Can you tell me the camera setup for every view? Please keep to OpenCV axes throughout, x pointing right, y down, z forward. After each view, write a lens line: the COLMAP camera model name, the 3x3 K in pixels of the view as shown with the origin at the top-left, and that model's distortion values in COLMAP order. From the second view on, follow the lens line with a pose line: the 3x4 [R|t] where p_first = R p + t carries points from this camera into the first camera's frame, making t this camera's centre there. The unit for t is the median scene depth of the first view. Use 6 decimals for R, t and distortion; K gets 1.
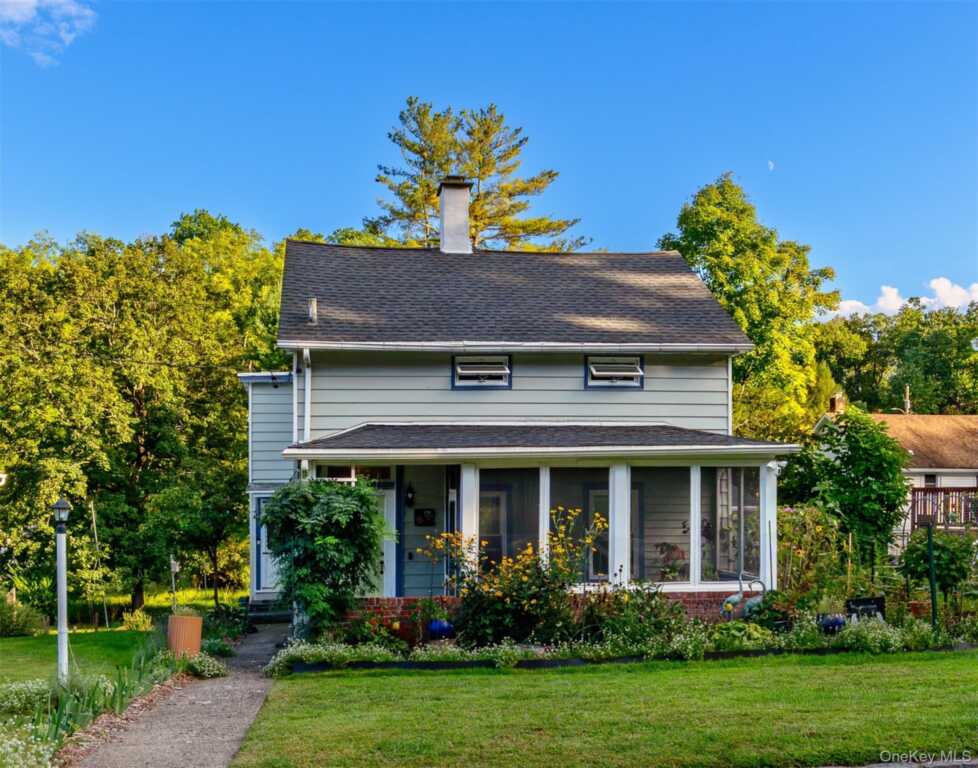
lens RADIAL K [[1341.6, 0, 489.0], [0, 1341.6, 384.0], [0, 0, 1]] dist [-0.027532, -0.041200]
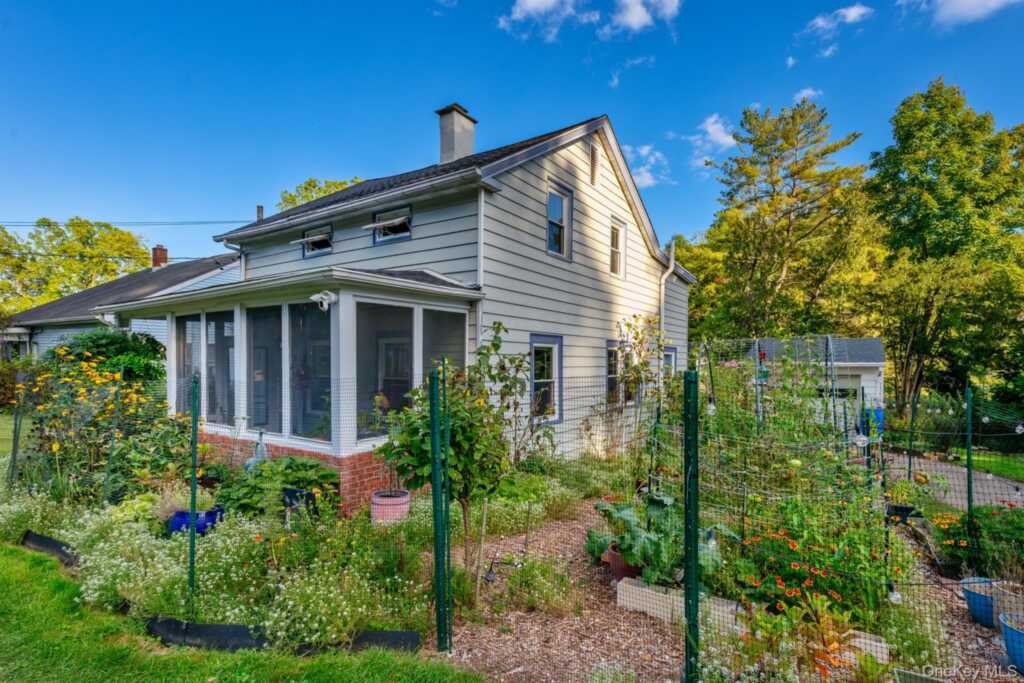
lens RADIAL K [[543.4, 0, 543.3], [0, 543.4, 342.7], [0, 0, 1]] dist [0.018209, 0.000537]
pose [[0.732705, -0.012383, -0.680433, 0.469169], [0.047467, 0.998329, 0.032946, 0.074171], [0.678889, -0.056438, 0.732069, 0.764941]]
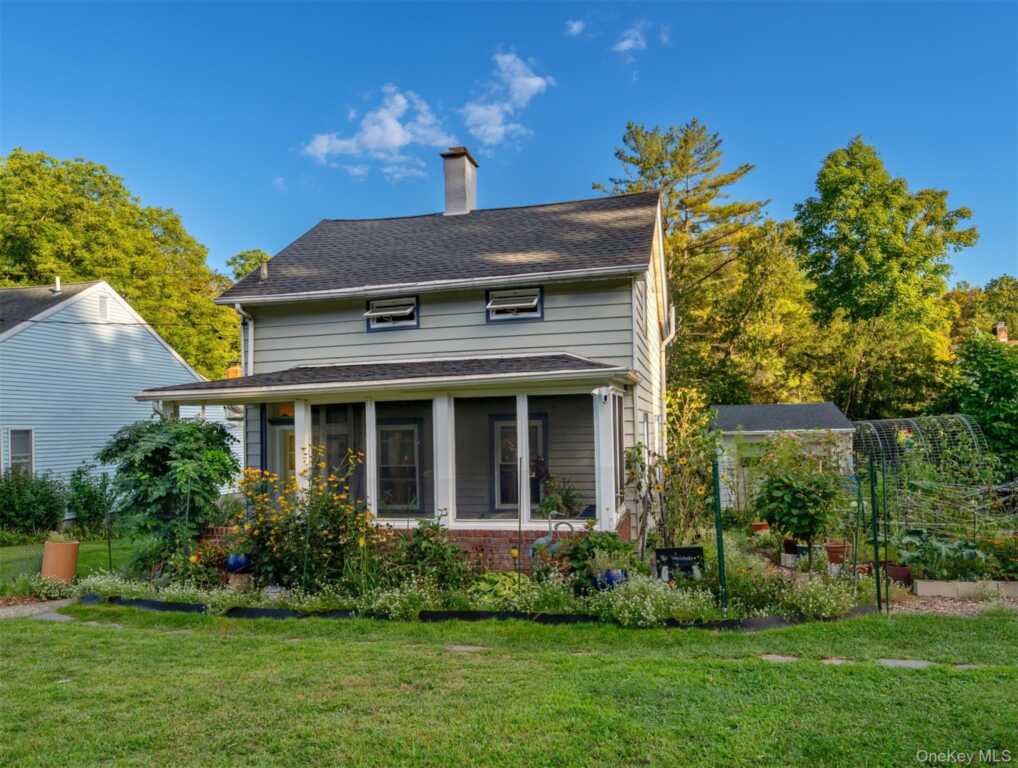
lens RADIAL K [[836.4, 0, 509.0], [0, 836.4, 384.0], [0, 0, 1]] dist [-0.068834, 0.190859]
pose [[0.917097, -0.039678, -0.396685, 0.336810], [0.055088, 0.998102, 0.027522, 0.033290], [0.394840, -0.047093, 0.917542, 0.418911]]
